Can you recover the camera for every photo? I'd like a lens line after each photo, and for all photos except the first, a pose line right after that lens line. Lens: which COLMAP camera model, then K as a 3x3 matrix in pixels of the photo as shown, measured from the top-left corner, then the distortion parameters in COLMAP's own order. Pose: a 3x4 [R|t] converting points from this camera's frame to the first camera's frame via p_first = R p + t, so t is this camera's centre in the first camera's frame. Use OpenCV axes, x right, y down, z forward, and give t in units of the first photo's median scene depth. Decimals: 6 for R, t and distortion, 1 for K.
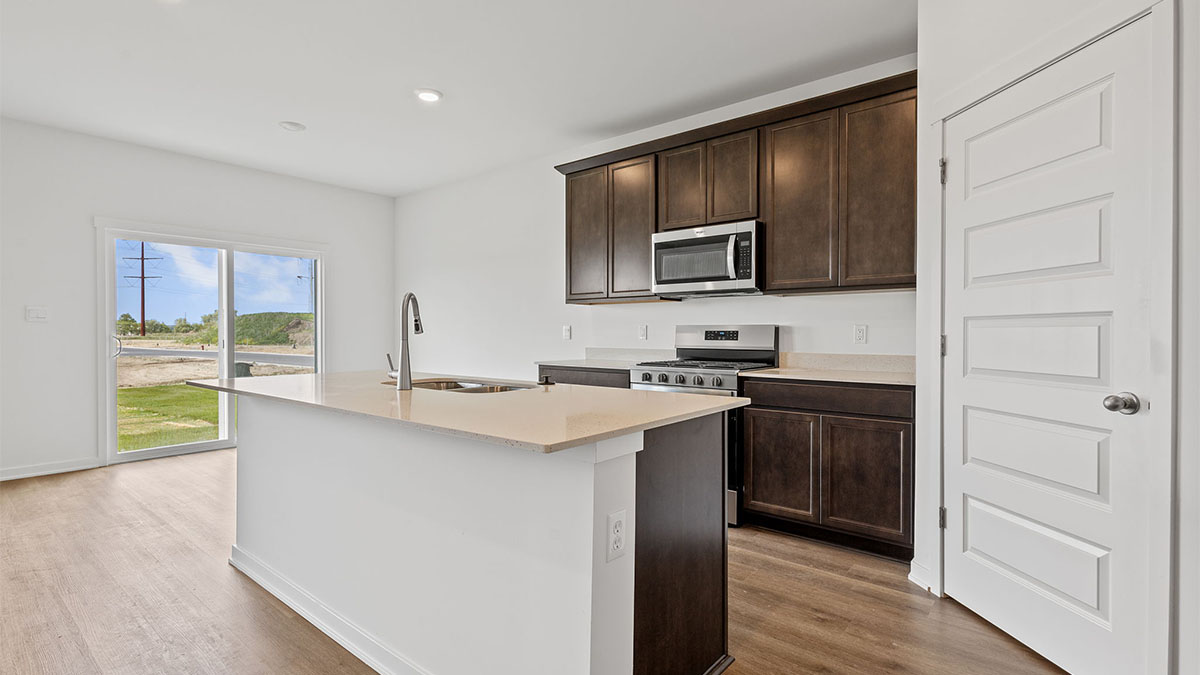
lens RADIAL K [[549.3, 0, 608.3], [0, 549.3, 337.5], [0, 0, 1]] dist [-0.001099, -0.000336]
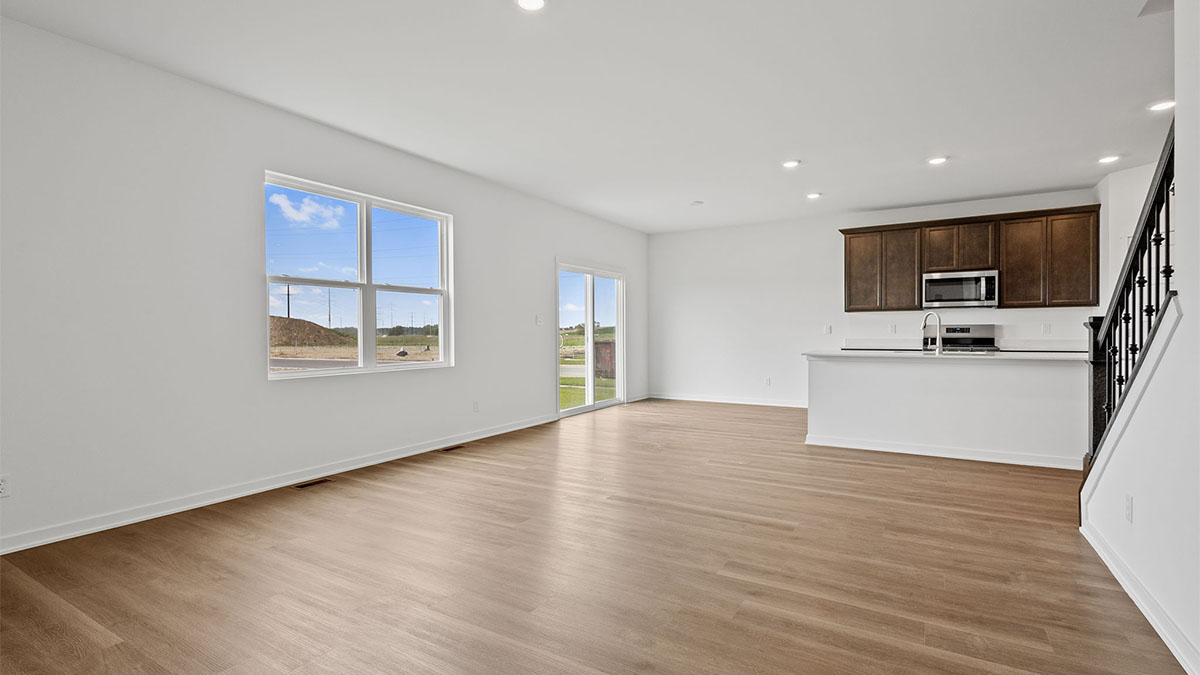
lens RADIAL K [[554.3, 0, 599.1], [0, 554.3, 328.8], [0, 0, 1]] dist [0.005371, -0.000476]
pose [[0.991090, -0.007566, 0.132976, -1.346819], [0.009164, 0.999893, -0.011410, 0.001669], [-0.132875, 0.012526, 0.991054, -0.728488]]
